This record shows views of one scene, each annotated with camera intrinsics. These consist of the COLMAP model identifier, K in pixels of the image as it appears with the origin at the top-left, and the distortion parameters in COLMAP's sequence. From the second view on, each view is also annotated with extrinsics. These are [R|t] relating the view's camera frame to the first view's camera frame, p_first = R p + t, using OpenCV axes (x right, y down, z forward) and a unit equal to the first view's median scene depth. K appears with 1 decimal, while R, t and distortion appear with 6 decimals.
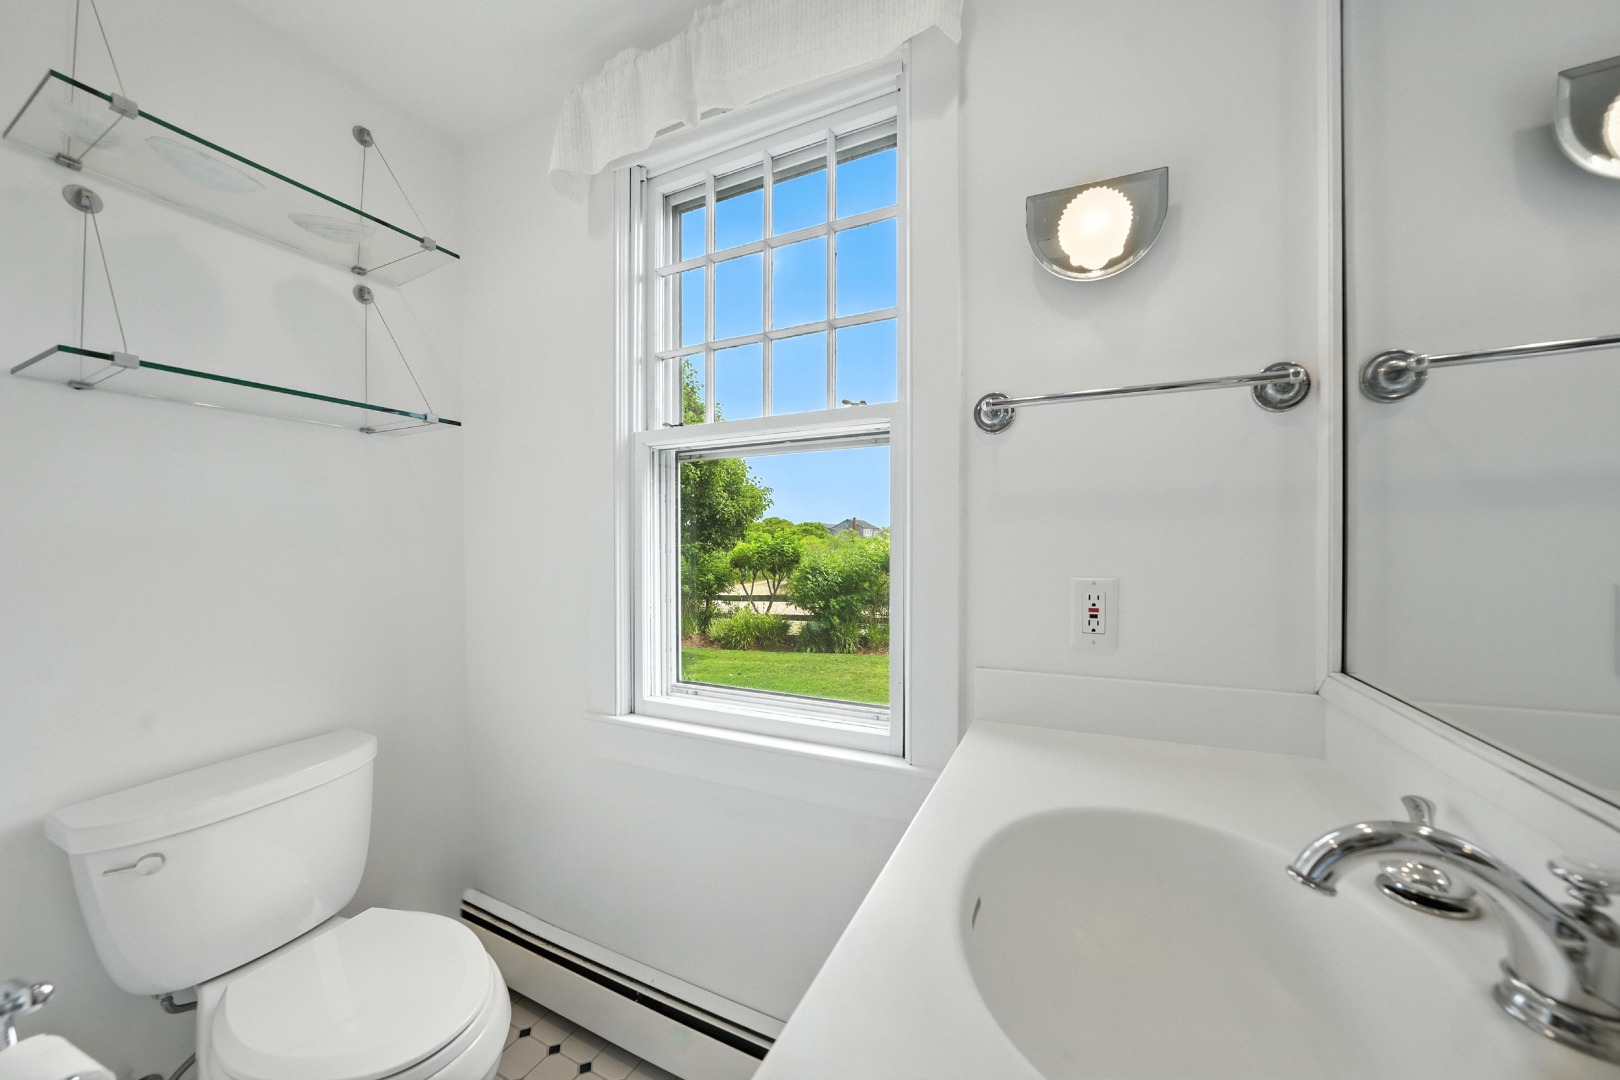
lens RADIAL K [[566.6, 0, 809.3], [0, 566.6, 542.9], [0, 0, 1]] dist [-0.018569, 0.000004]
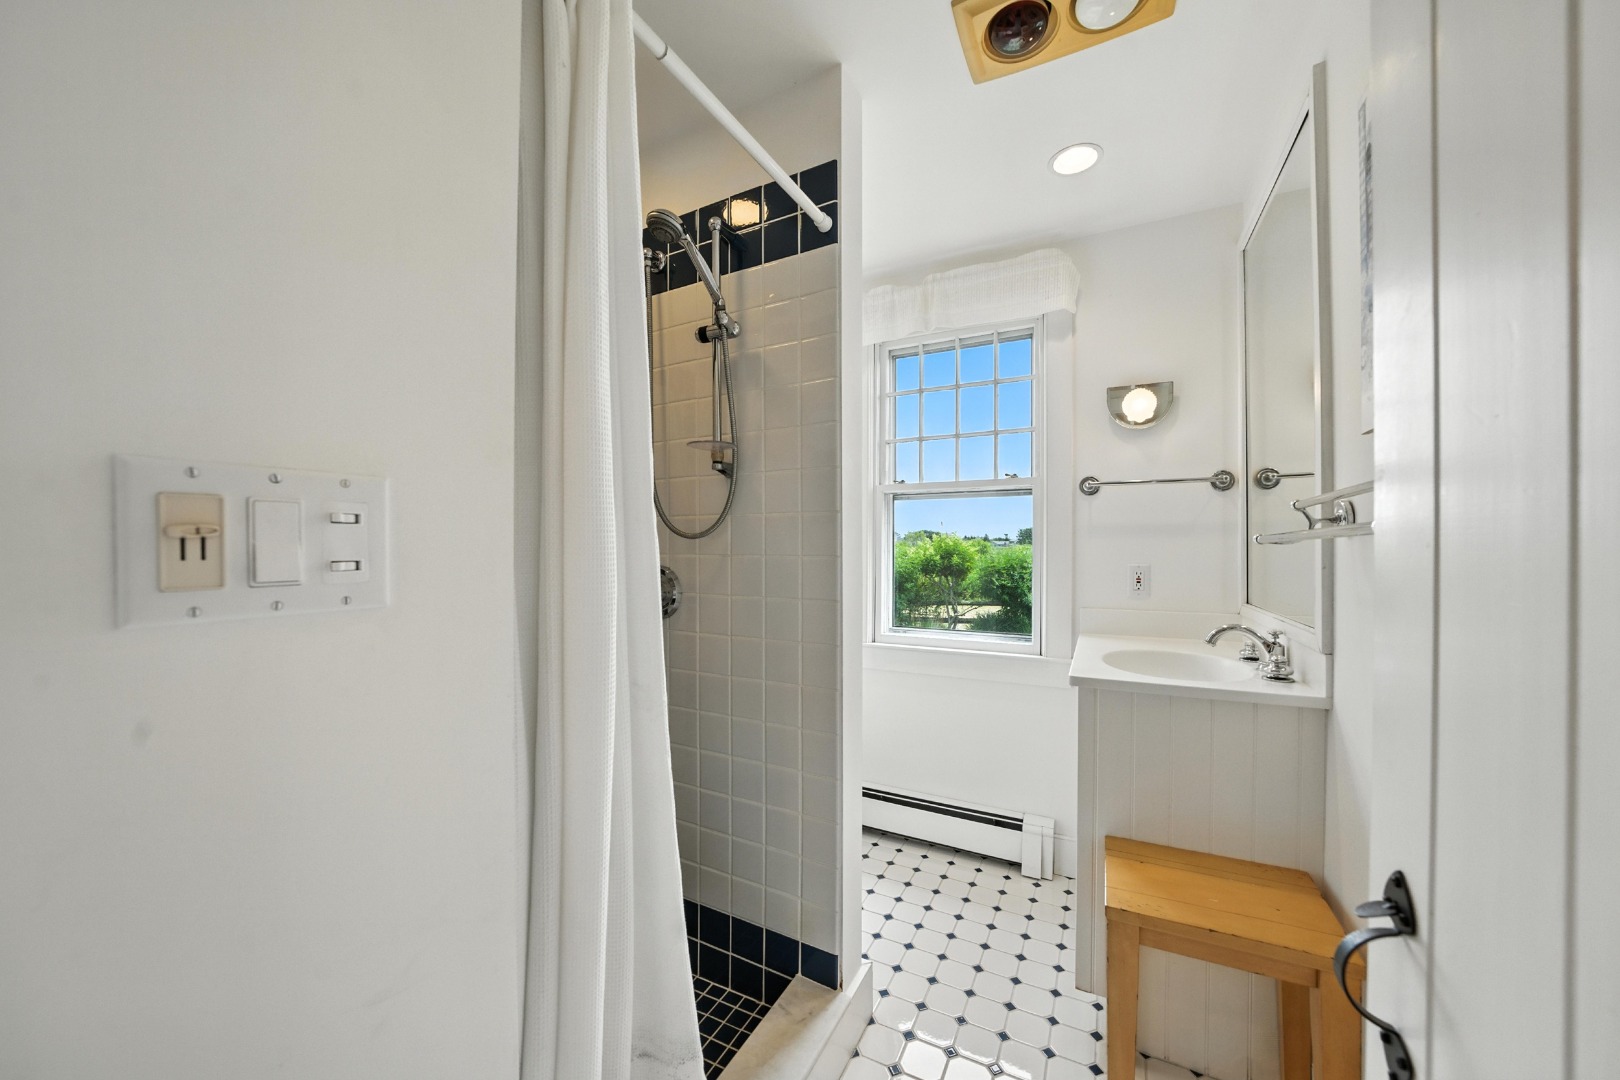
lens RADIAL K [[566.6, 0, 809.3], [0, 566.6, 542.9], [0, 0, 1]] dist [-0.018569, 0.000004]
pose [[0.999526, 0.001982, -0.030718, -0.701501], [-0.002187, 0.999976, -0.006642, -0.003011], [0.030704, 0.006706, 0.999506, -1.212802]]
